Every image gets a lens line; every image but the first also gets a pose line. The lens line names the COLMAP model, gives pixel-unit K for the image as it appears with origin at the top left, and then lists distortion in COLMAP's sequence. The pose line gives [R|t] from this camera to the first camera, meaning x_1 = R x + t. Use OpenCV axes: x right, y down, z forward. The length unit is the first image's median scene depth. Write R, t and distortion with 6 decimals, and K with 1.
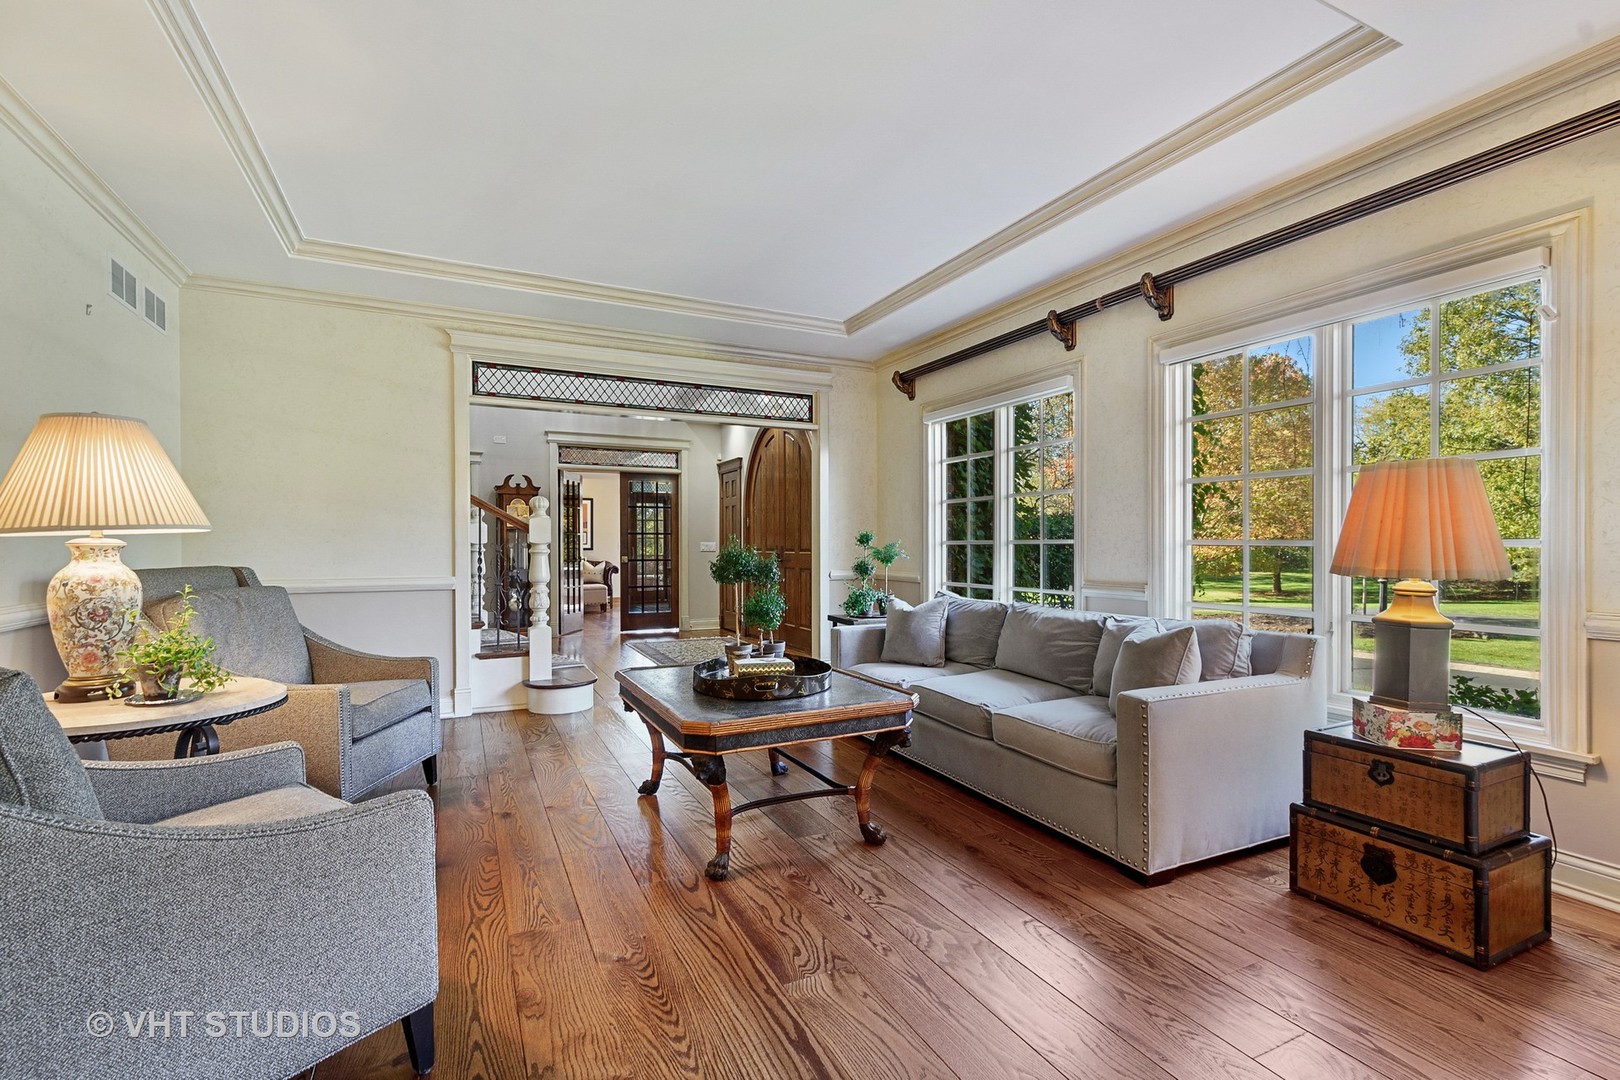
lens RADIAL K [[718.0, 0, 808.2], [0, 718.0, 529.6], [0, 0, 1]] dist [-0.003653, -0.000295]
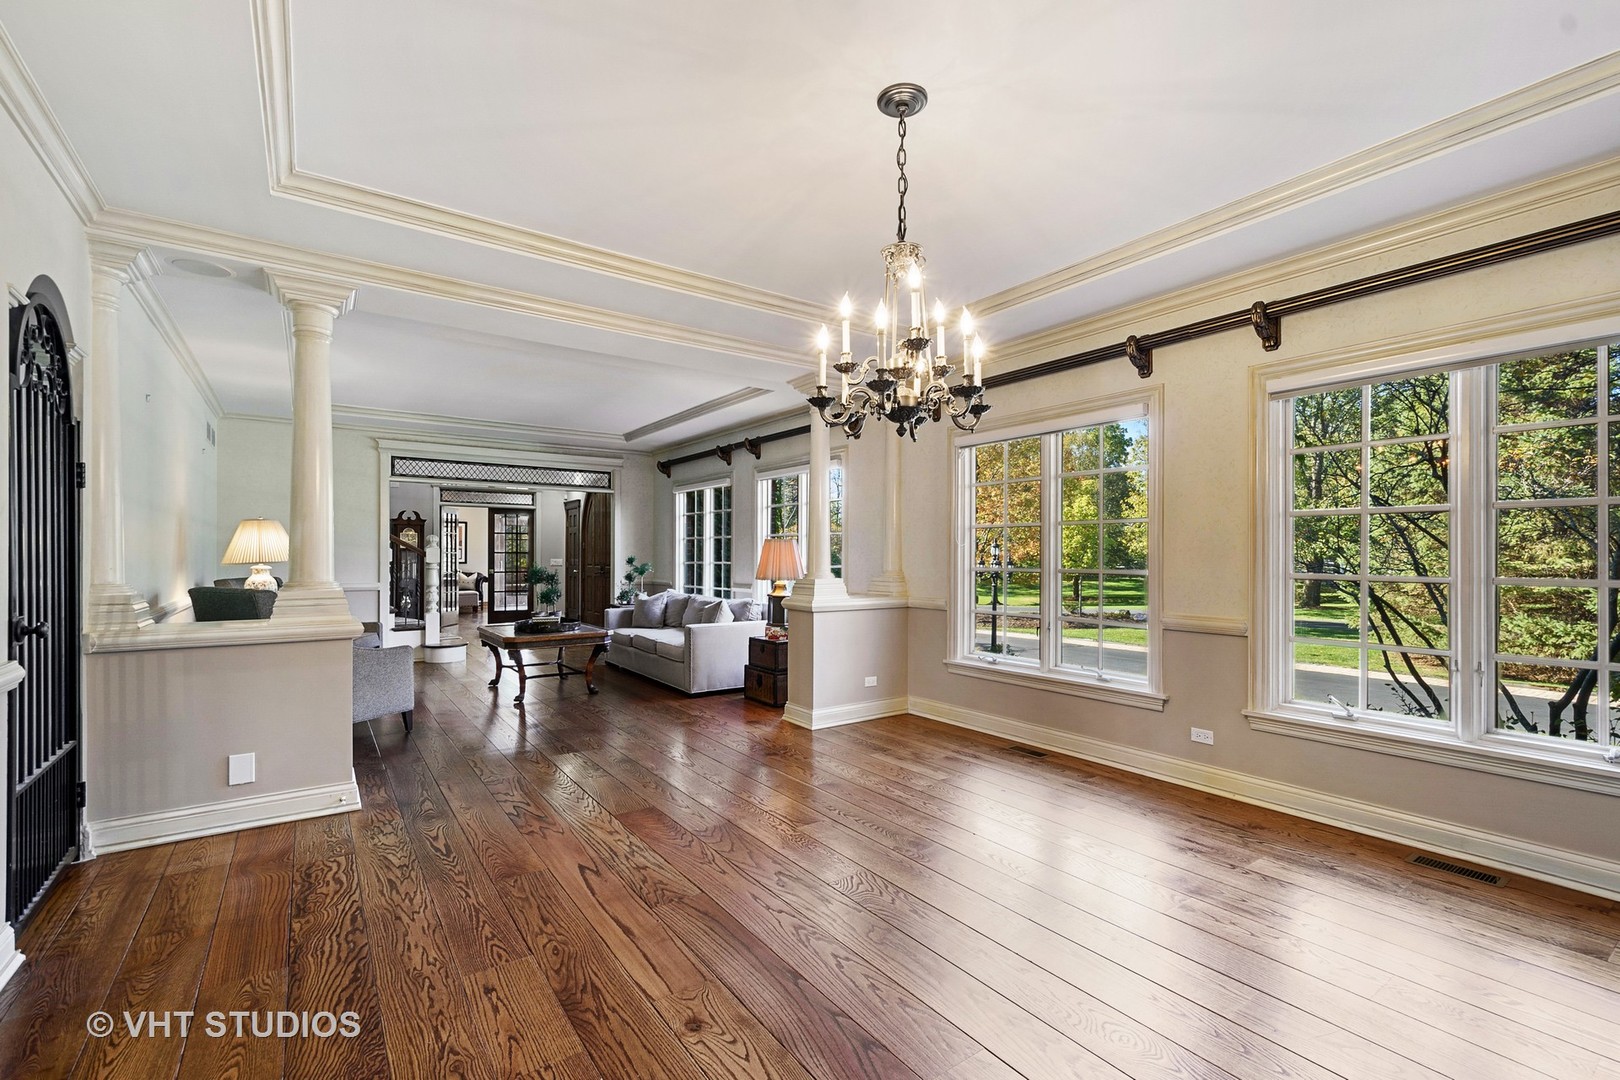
lens RADIAL K [[711.2, 0, 820.0], [0, 711.2, 537.3], [0, 0, 1]] dist [0.003082, -0.000247]
pose [[0.985823, 0.007346, 0.167625, 0.244004], [-0.006678, 0.999967, -0.004552, -0.040118], [-0.167653, 0.003369, 0.985840, -0.807258]]
